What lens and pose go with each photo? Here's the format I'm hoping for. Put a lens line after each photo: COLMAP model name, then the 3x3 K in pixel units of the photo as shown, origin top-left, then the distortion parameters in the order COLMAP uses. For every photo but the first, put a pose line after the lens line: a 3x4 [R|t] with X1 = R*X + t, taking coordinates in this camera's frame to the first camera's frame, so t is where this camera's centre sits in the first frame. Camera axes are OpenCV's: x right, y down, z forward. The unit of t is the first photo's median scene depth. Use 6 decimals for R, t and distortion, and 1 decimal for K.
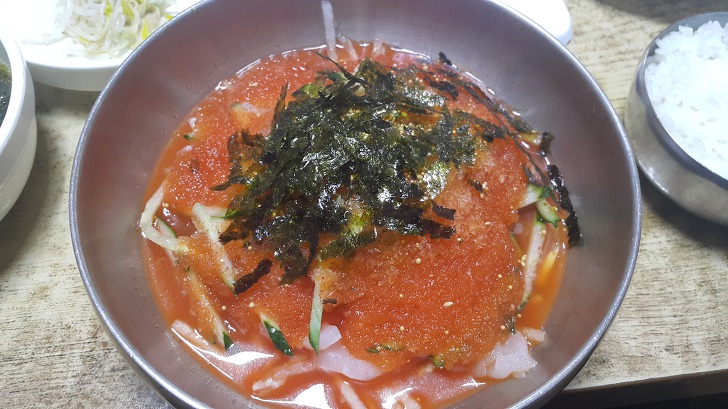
lens RADIAL K [[656.6, 0, 358.6], [0, 656.6, 206.7], [0, 0, 1]] dist [0.036726, -0.059245]
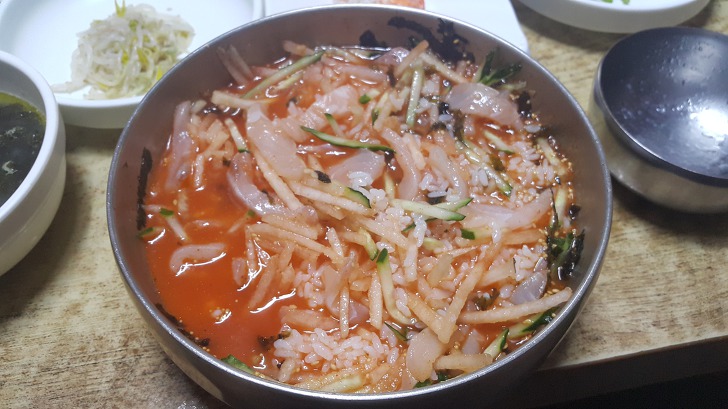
lens RADIAL K [[656.6, 0, 362.6], [0, 656.6, 205.2], [0, 0, 1]] dist [0.036726, -0.059245]
pose [[0.998091, -0.059963, 0.014769, -0.015946], [0.061169, 0.992805, -0.102941, 0.104611], [-0.008490, 0.103647, 0.994578, -0.097556]]
